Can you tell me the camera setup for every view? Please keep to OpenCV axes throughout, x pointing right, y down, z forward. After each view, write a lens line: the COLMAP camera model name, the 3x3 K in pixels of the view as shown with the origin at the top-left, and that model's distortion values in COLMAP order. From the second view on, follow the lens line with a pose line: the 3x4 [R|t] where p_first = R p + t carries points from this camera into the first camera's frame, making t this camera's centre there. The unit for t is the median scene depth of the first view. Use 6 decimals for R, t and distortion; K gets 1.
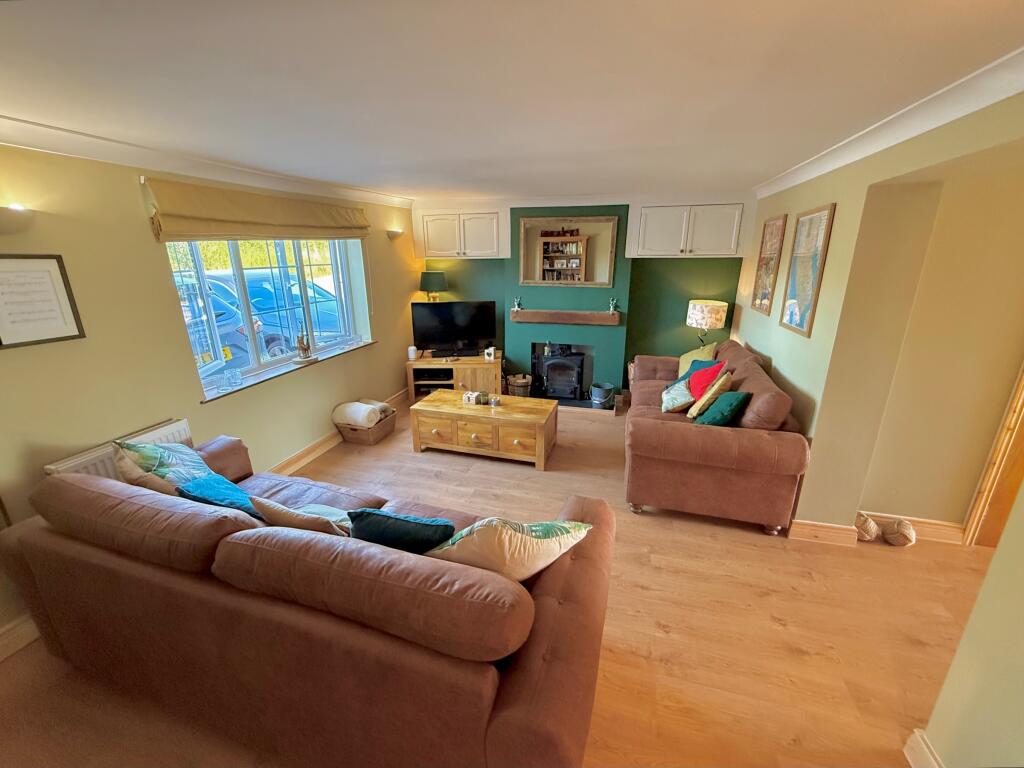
lens RADIAL K [[410.5, 0, 506.1], [0, 410.5, 383.7], [0, 0, 1]] dist [0.001544, 0.000188]
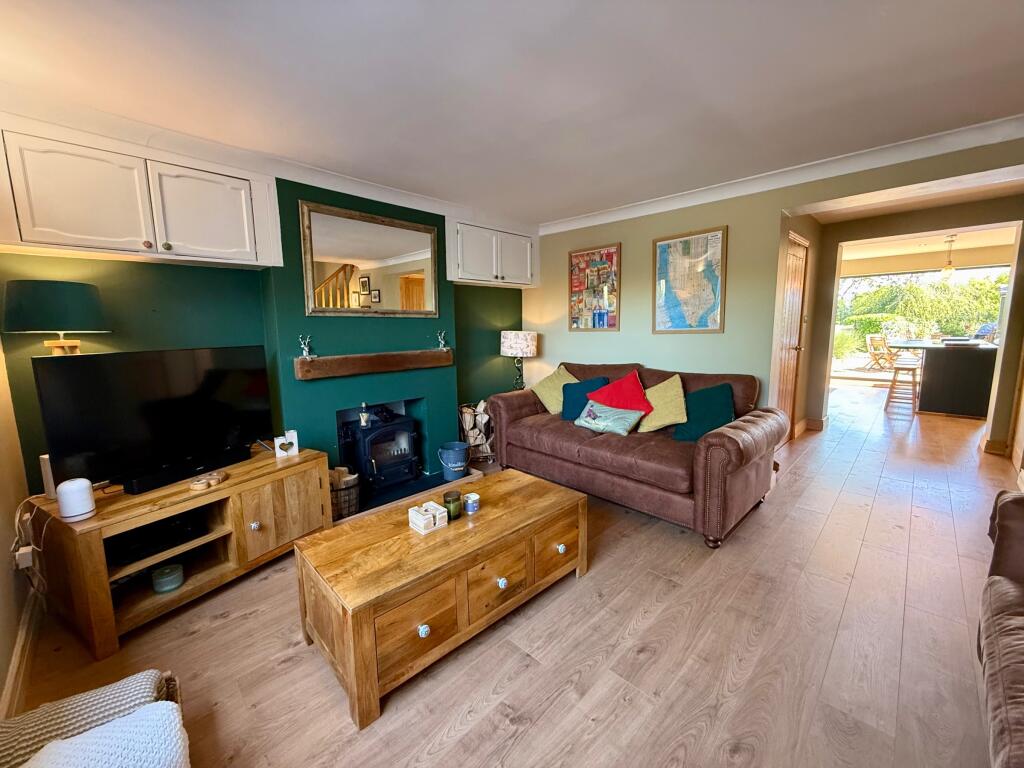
lens RADIAL K [[410.5, 0, 512.3], [0, 410.5, 383.5], [0, 0, 1]] dist [0.001544, 0.000188]
pose [[0.483430, -0.124617, 0.866467, -0.381281], [0.271625, 0.962313, -0.013147, -0.072390], [-0.832175, 0.241710, 0.499061, 0.570034]]
